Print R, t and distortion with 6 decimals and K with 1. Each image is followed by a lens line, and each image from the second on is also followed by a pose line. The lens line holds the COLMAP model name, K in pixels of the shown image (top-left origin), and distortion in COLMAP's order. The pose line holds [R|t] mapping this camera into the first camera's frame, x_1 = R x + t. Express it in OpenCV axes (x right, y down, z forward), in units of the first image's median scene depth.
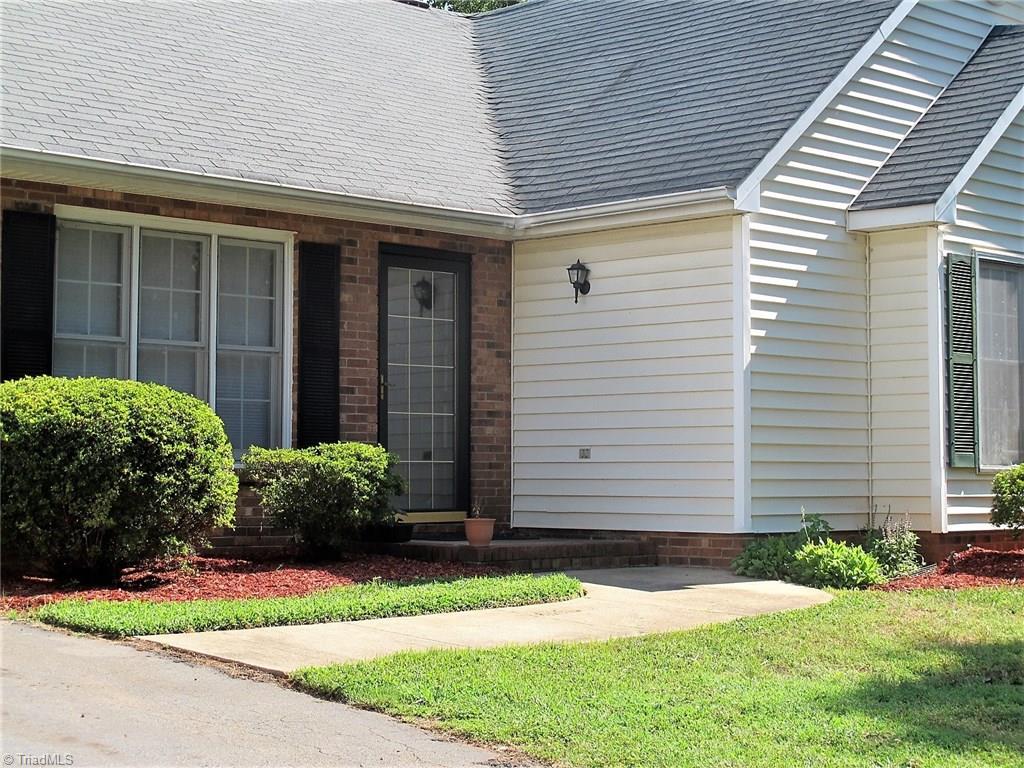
lens RADIAL K [[1896.1, 0, 512.0], [0, 1896.1, 384.0], [0, 0, 1]] dist [-0.086633, 0.027396]
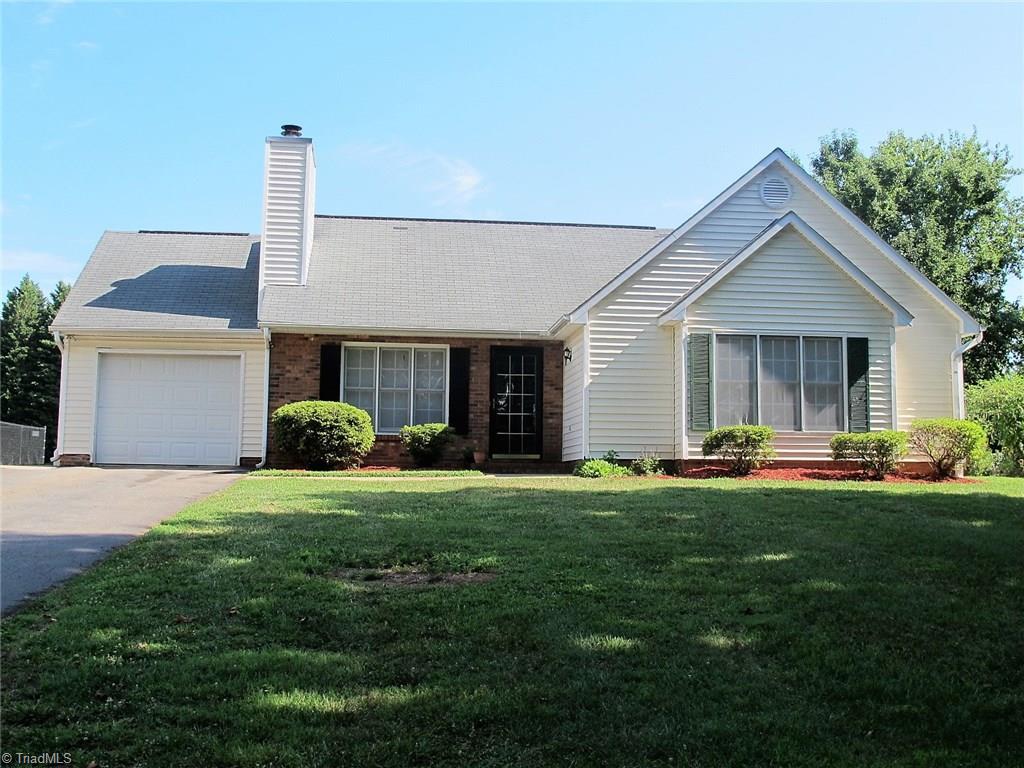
lens RADIAL K [[1246.9, 0, 512.0], [0, 1246.9, 384.0], [0, 0, 1]] dist [-0.086068, 0.004952]
pose [[0.791262, -0.047448, -0.609634, 1.036532], [0.022022, 0.998549, -0.049134, 0.062222], [0.611081, 0.025452, 0.791159, -0.305716]]
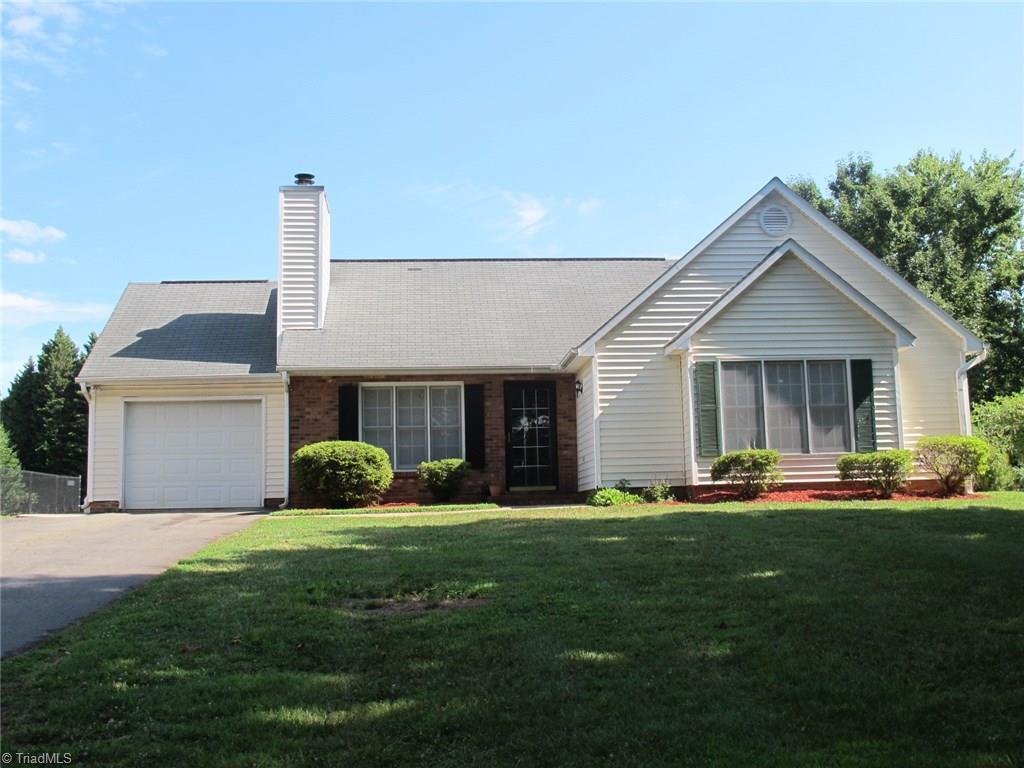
lens RADIAL K [[1246.9, 0, 512.0], [0, 1246.9, 384.0], [0, 0, 1]] dist [-0.086068, 0.004952]
pose [[0.771032, -0.093266, -0.629929, 1.086103], [0.056919, 0.995351, -0.077701, 0.066062], [0.634247, 0.024055, 0.772756, -0.317396]]
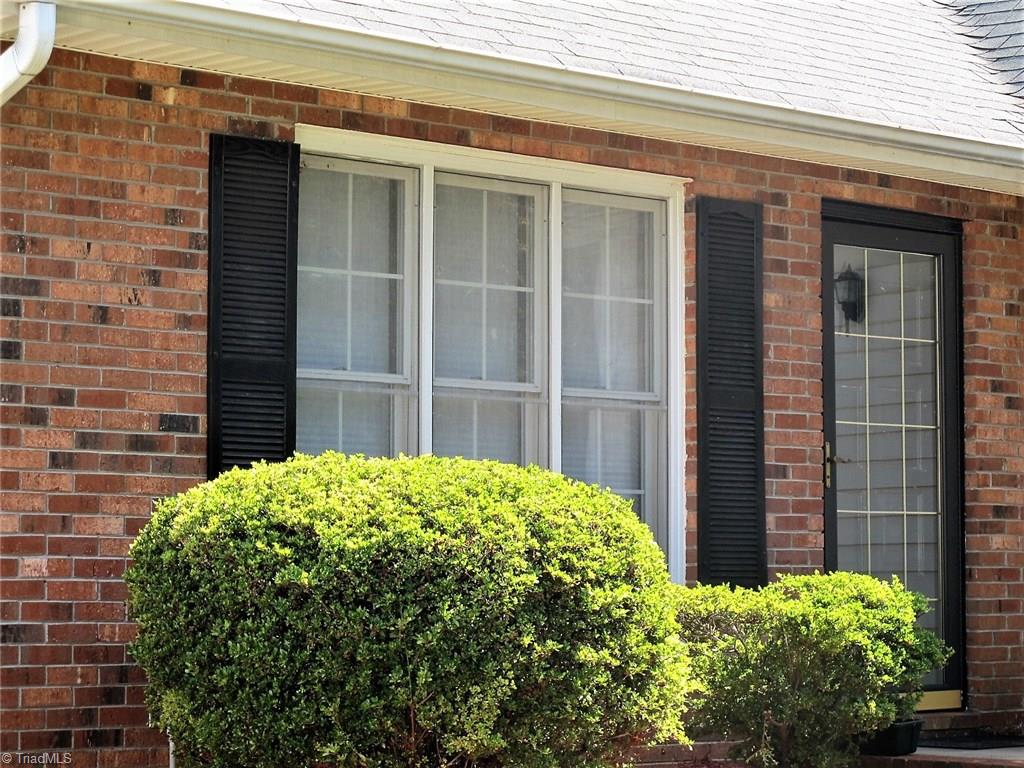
lens RADIAL K [[2963.5, 0, 512.0], [0, 2963.5, 384.0], [0, 0, 1]] dist [-0.088182, -0.759825]
pose [[0.999915, -0.001984, -0.012893, -0.161766], [0.001769, 0.999859, -0.016690, -0.008179], [0.012925, 0.016666, 0.999778, 0.163785]]
